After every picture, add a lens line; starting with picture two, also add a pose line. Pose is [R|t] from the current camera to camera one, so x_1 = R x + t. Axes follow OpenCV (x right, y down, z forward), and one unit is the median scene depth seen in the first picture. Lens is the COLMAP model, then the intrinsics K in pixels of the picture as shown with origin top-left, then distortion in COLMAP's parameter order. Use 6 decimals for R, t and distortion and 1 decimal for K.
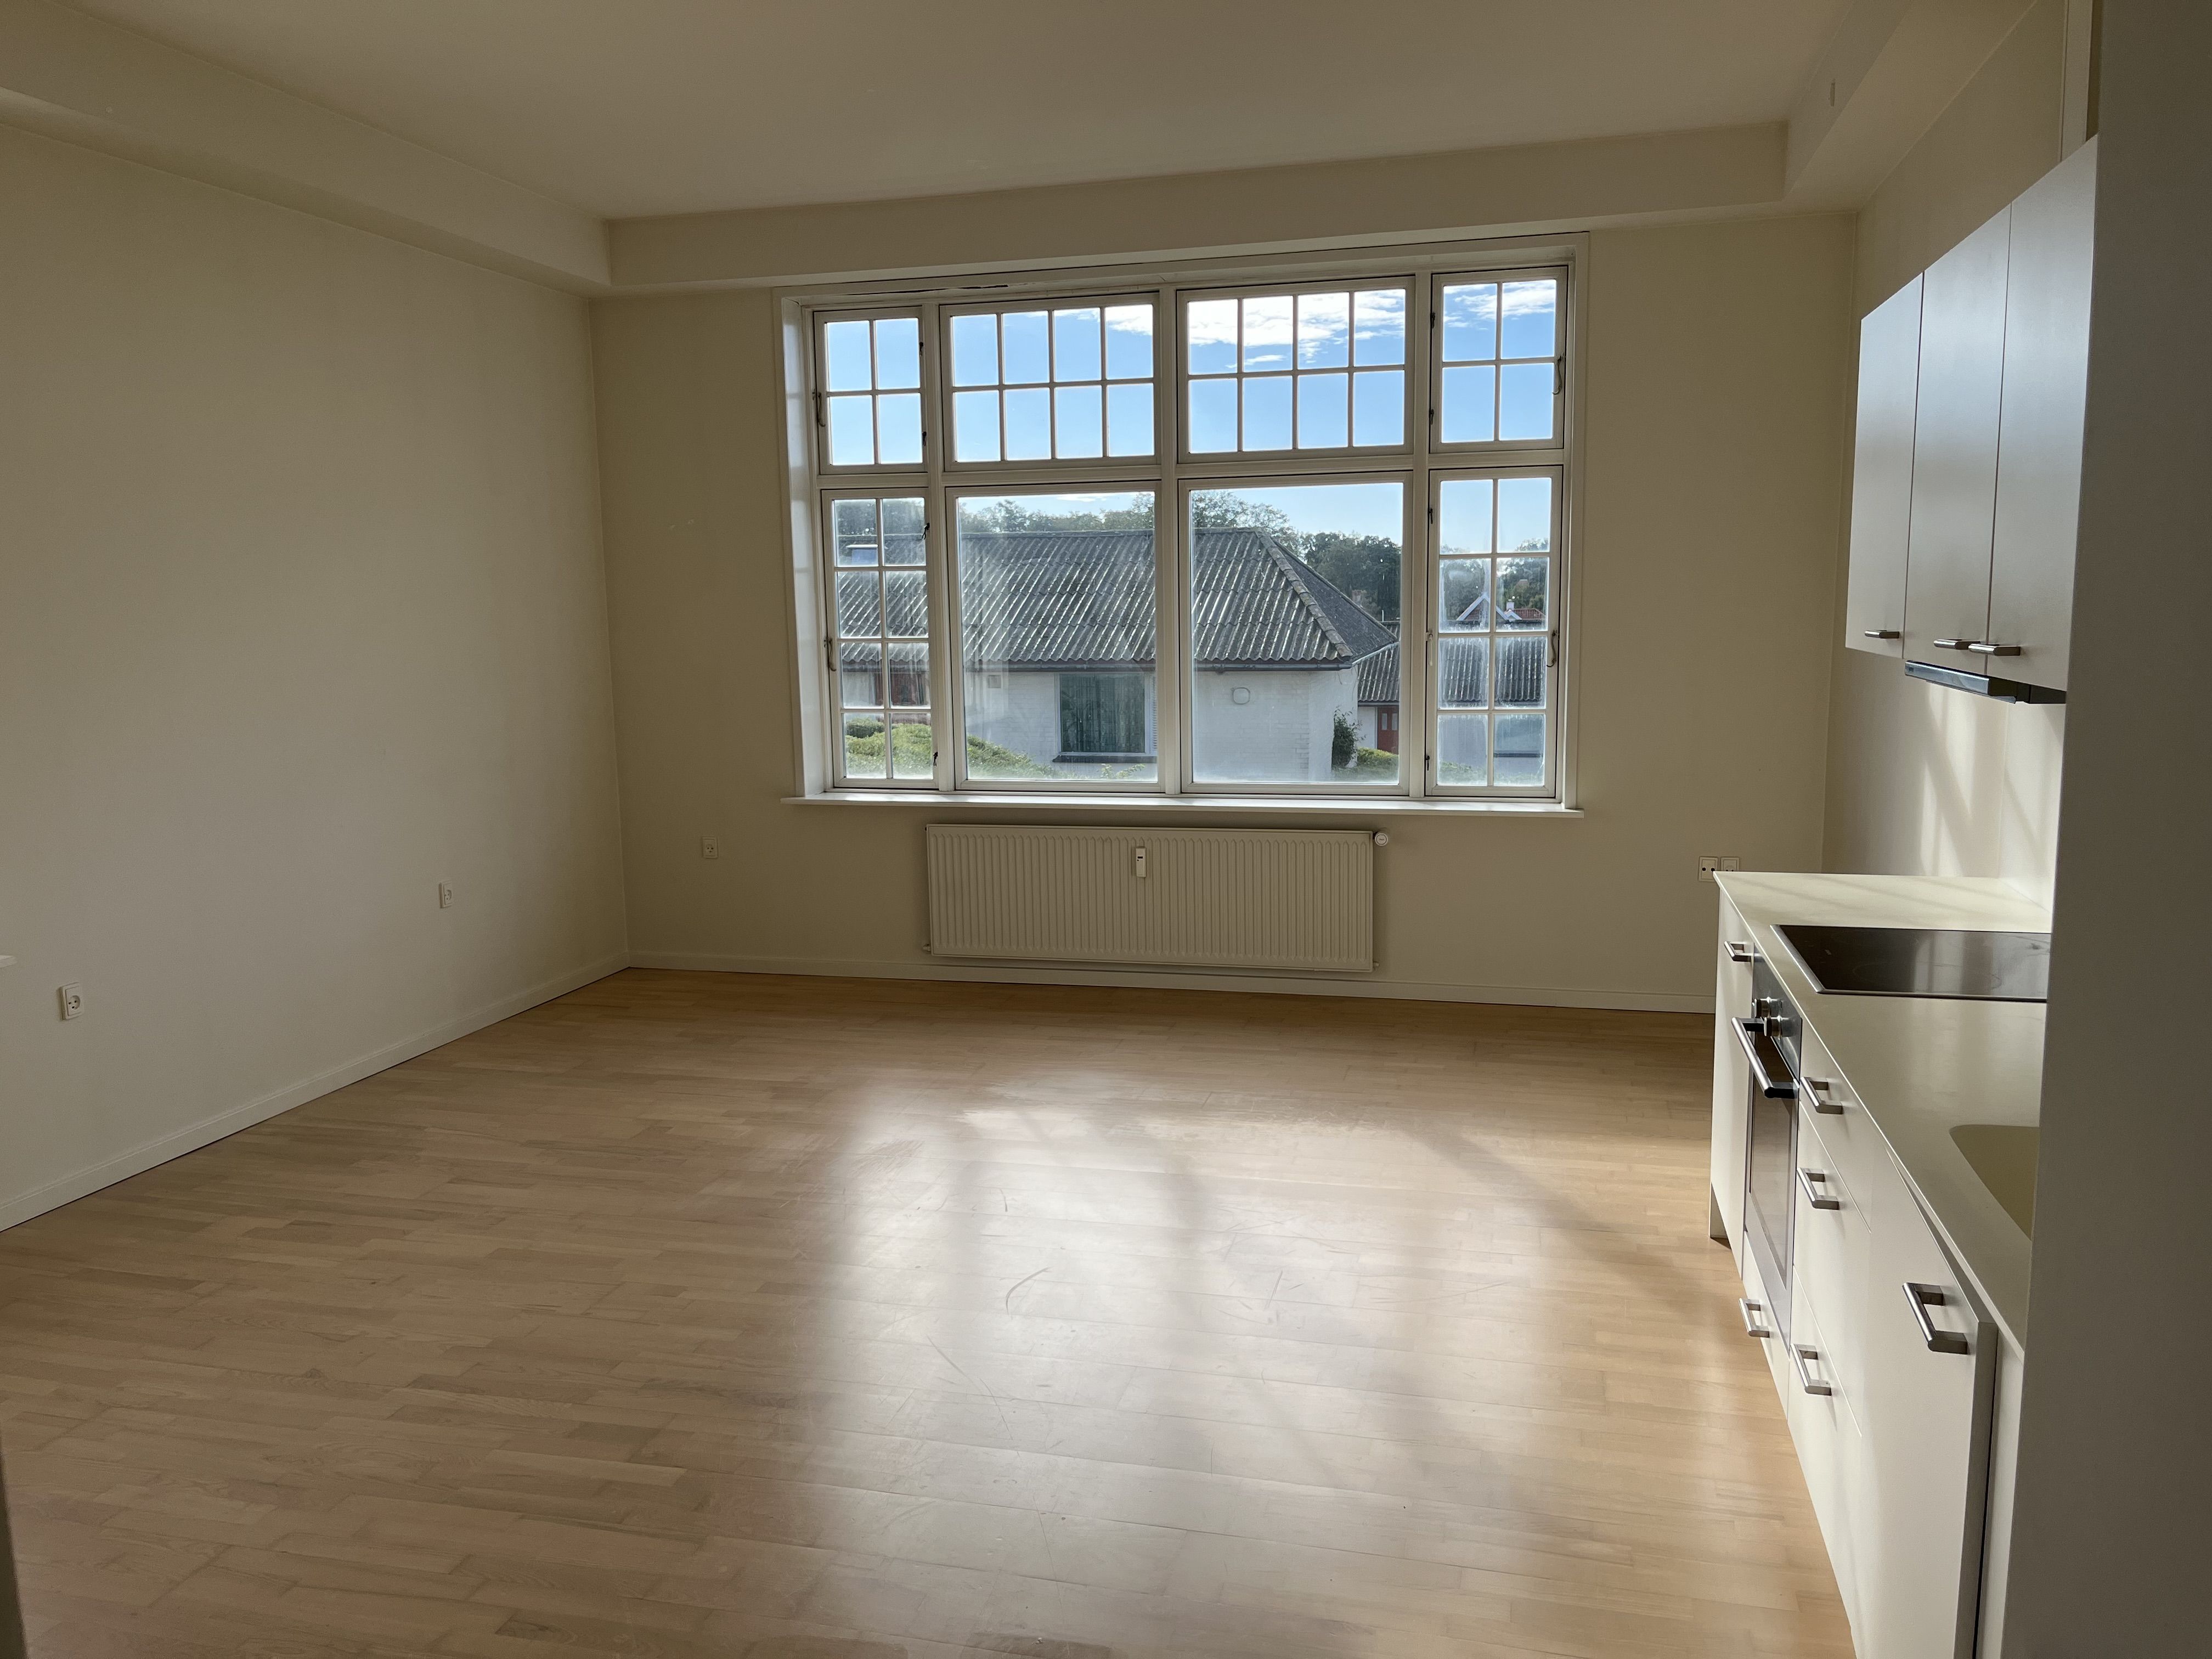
lens RADIAL K [[1669.5, 0, 1118.3], [0, 1669.5, 832.3], [0, 0, 1]] dist [0.038994, 0.006844]
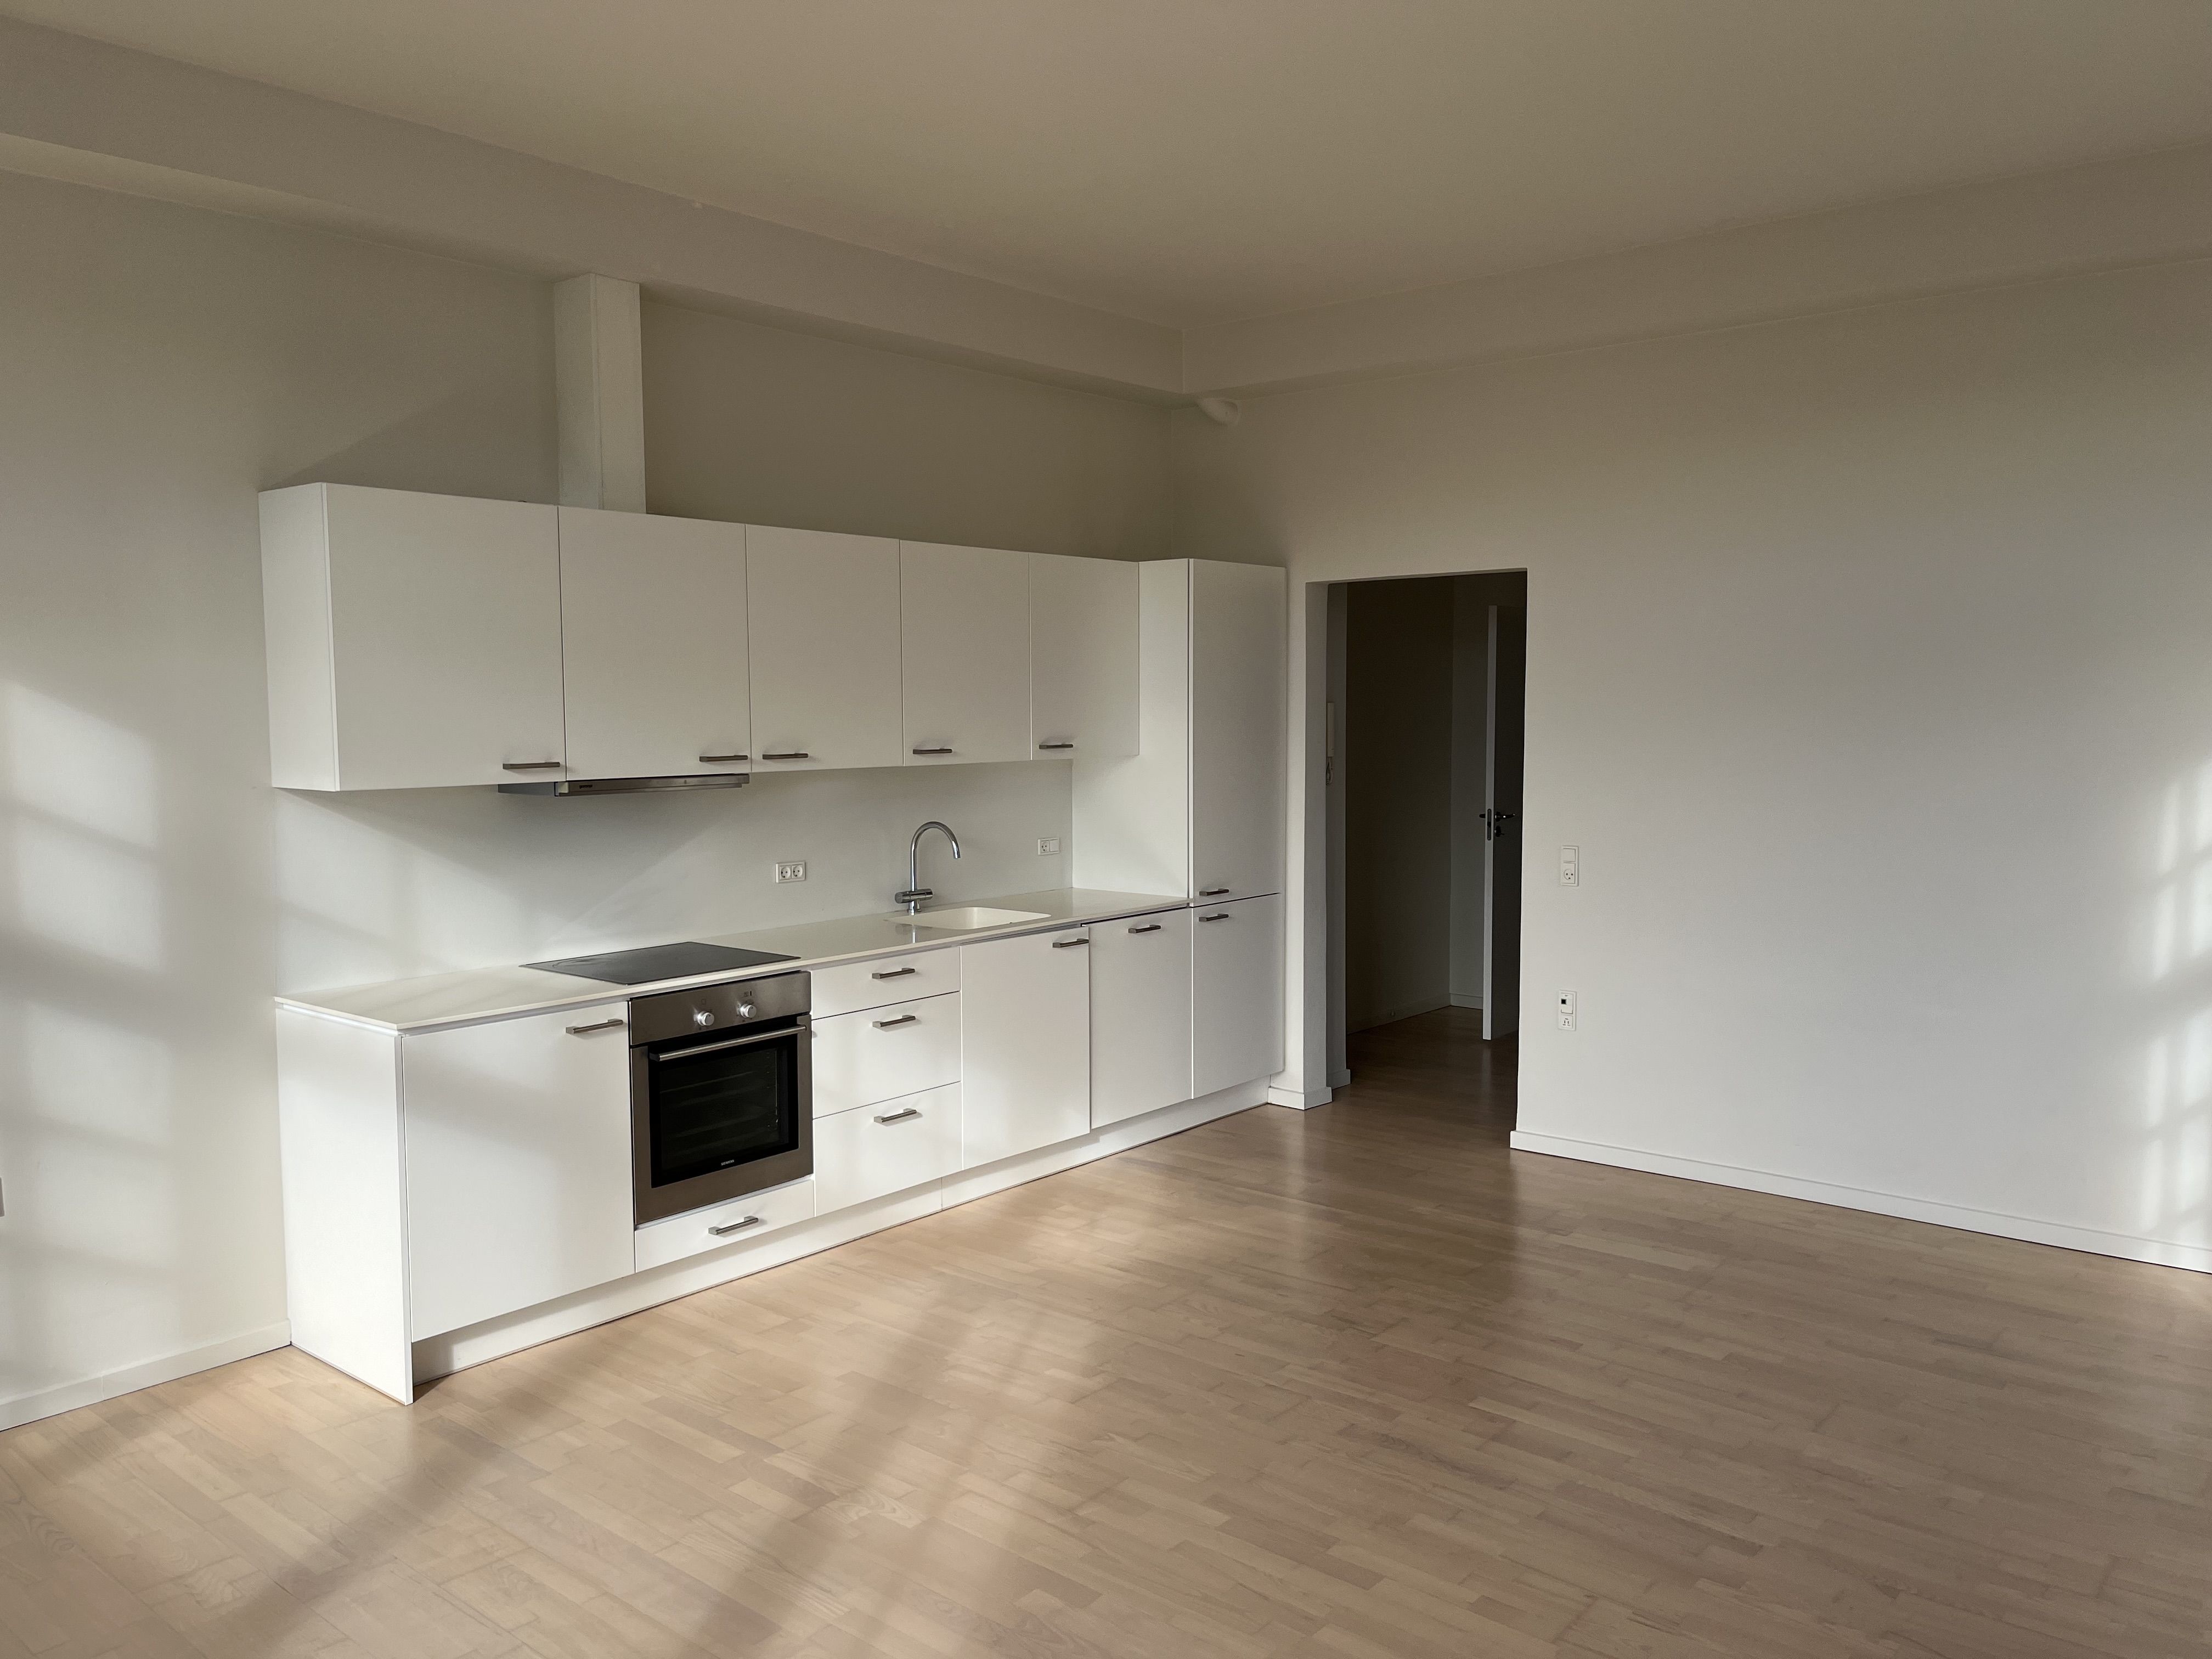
lens RADIAL K [[1669.5, 0, 1113.9], [0, 1669.5, 824.3], [0, 0, 1]] dist [0.038994, 0.006844]
pose [[-0.896714, -0.013461, 0.442406, -0.212392], [0.084432, 0.975981, 0.200831, -0.118205], [-0.434483, 0.217441, -0.874039, 0.789986]]
